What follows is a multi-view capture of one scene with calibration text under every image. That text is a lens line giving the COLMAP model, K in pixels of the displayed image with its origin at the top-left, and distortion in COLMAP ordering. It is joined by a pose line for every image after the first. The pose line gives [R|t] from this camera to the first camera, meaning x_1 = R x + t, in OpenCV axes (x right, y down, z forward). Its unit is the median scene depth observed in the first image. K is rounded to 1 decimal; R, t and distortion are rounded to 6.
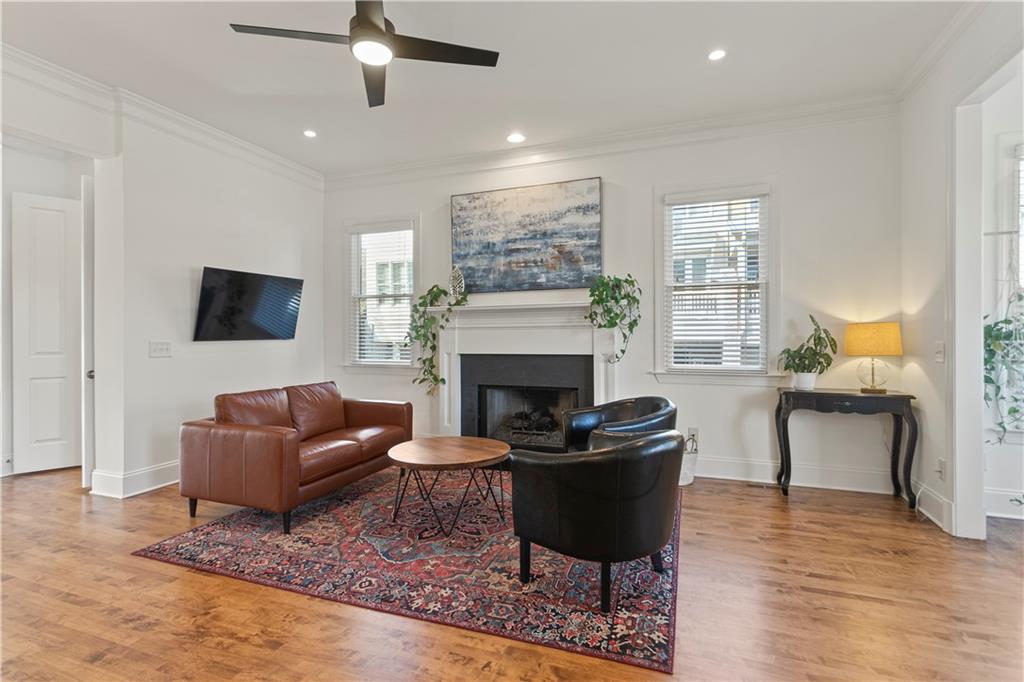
lens RADIAL K [[490.0, 0, 507.2], [0, 490.0, 339.6], [0, 0, 1]] dist [0.002935, -0.000435]
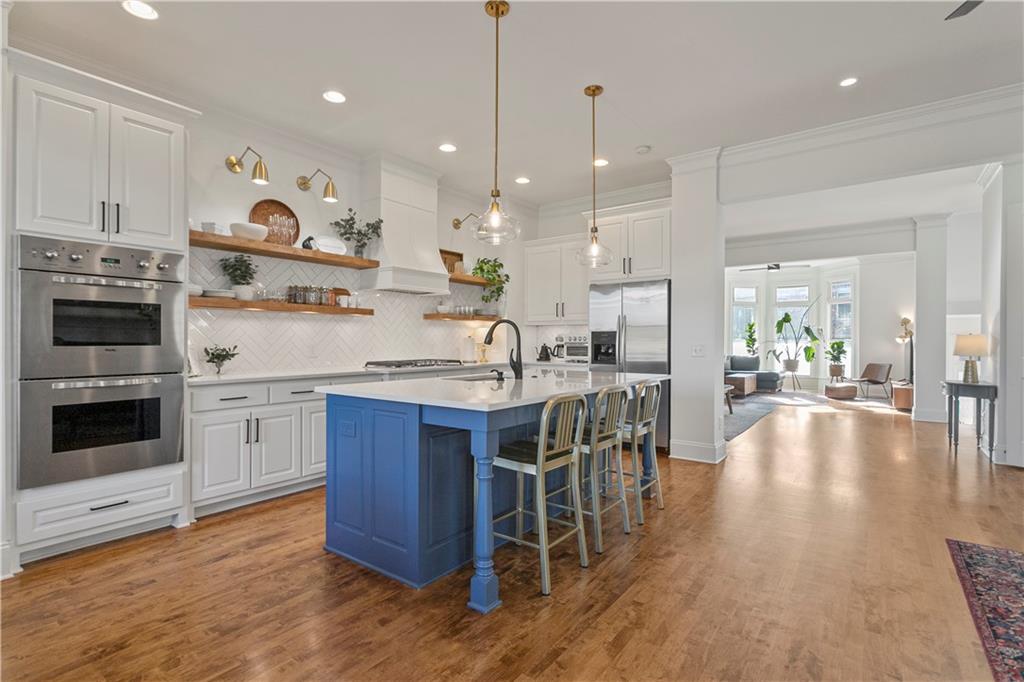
lens RADIAL K [[490.0, 0, 510.7], [0, 490.0, 344.0], [0, 0, 1]] dist [0.002935, -0.000435]
pose [[-0.275097, 0.010718, -0.961357, 0.320731], [-0.008890, 0.999867, 0.013691, 0.001108], [0.961375, 0.012313, -0.274965, 0.227311]]
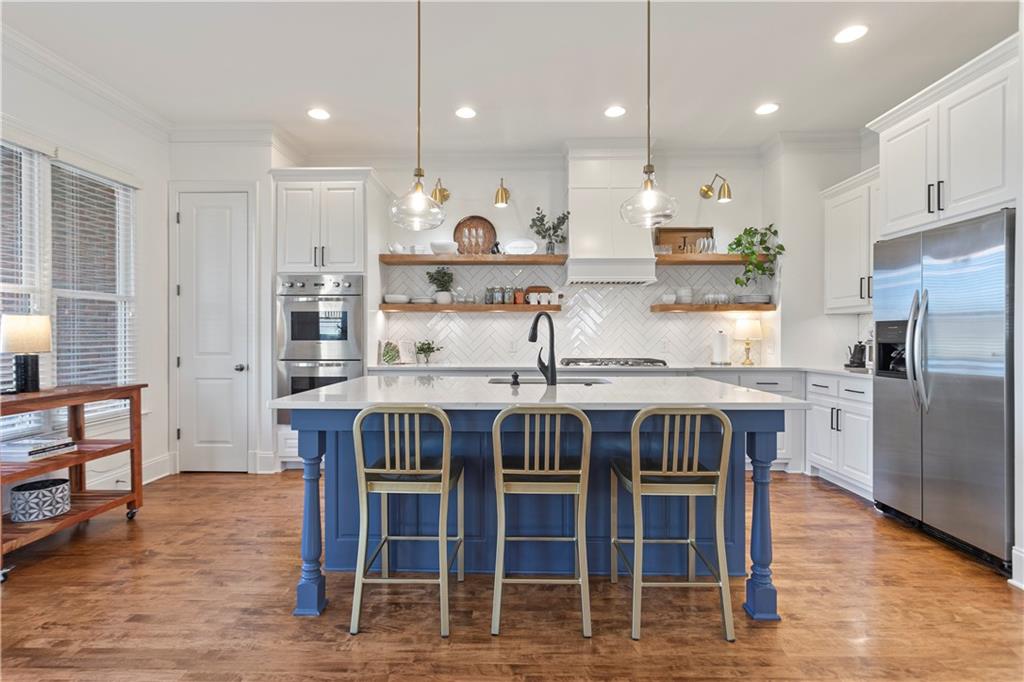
lens RADIAL K [[490.0, 0, 511.5], [0, 490.0, 337.5], [0, 0, 1]] dist [0.002935, -0.000435]
pose [[-0.941227, 0.005328, -0.337733, -0.165557], [0.000984, 0.999915, 0.013034, -0.001331], [0.337773, 0.011936, -0.941152, 0.585192]]
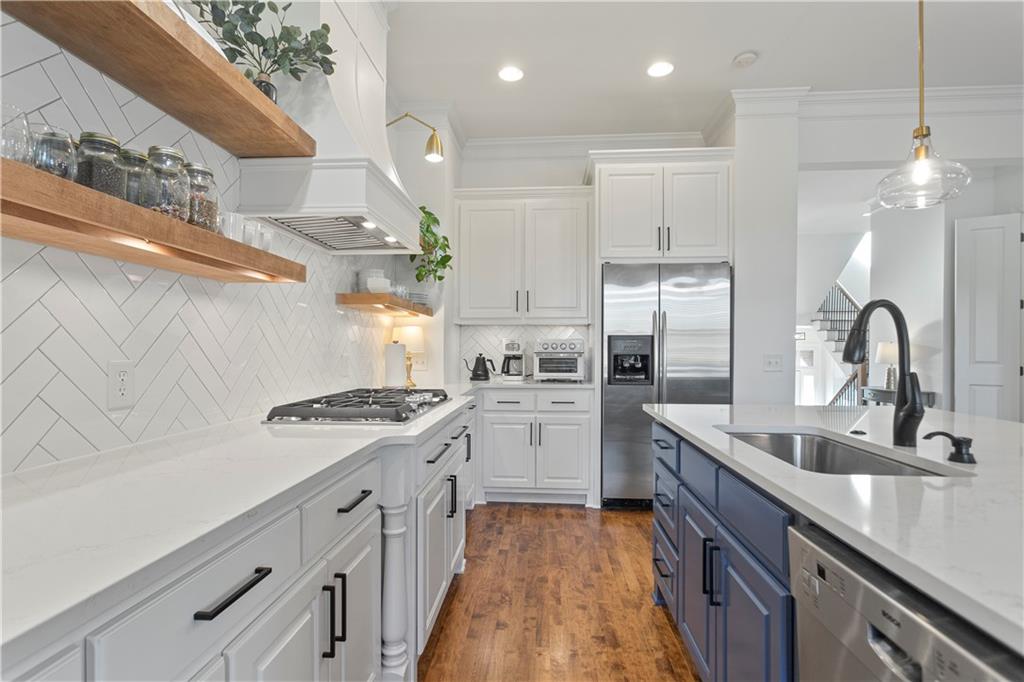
lens RADIAL K [[500.7, 0, 502.3], [0, 500.7, 350.7], [0, 0, 1]] dist [-0.020484, -0.000083]
pose [[0.276400, 0.009552, -0.960995, -0.186409], [-0.012768, 0.999899, 0.006267, 0.007103], [0.960958, 0.010538, 0.276494, -0.304071]]
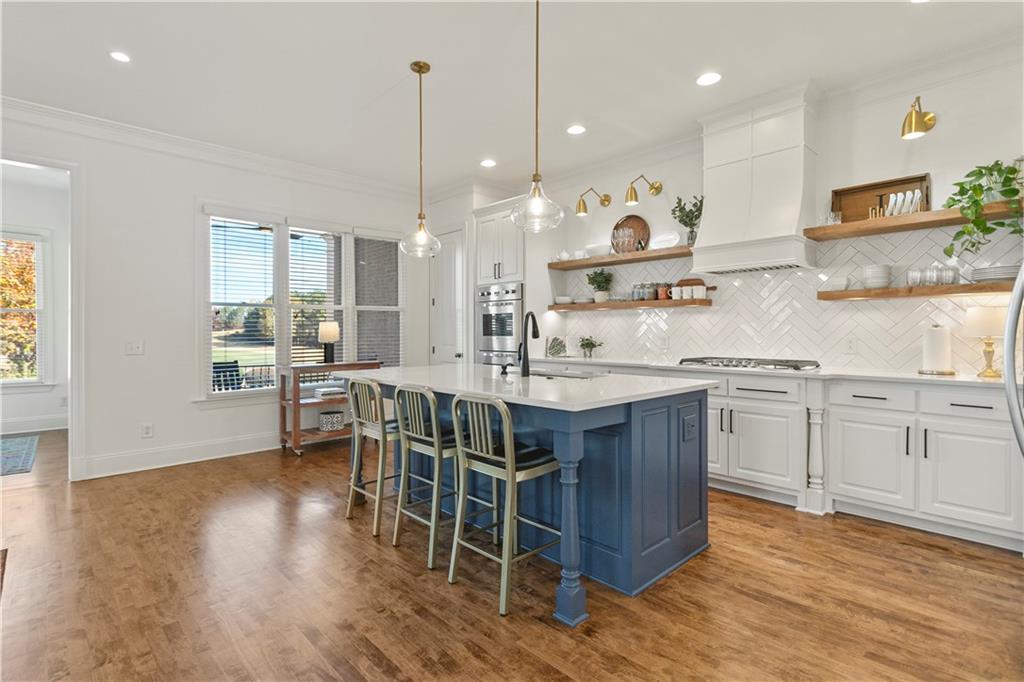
lens RADIAL K [[490.0, 0, 515.3], [0, 490.0, 337.9], [0, 0, 1]] dist [0.002935, -0.000435]
pose [[-0.902766, 0.000810, 0.430131, -0.699608], [0.009498, 0.999792, 0.018051, -0.000800], [-0.430027, 0.020381, -0.902586, 0.656992]]
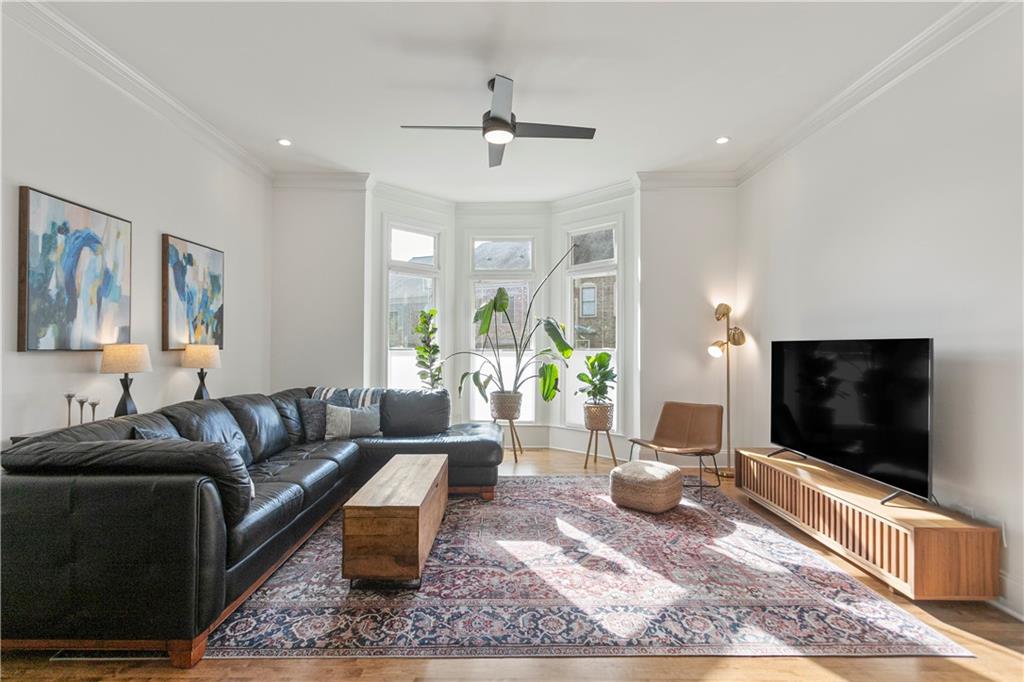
lens RADIAL K [[490.0, 0, 507.3], [0, 490.0, 341.7], [0, 0, 1]] dist [0.002935, -0.000435]
pose [[0.359860, -0.004496, -0.932996, -1.422121], [-0.011616, 0.999889, -0.009298, -0.005528], [0.932934, 0.014183, 0.359768, 0.505865]]
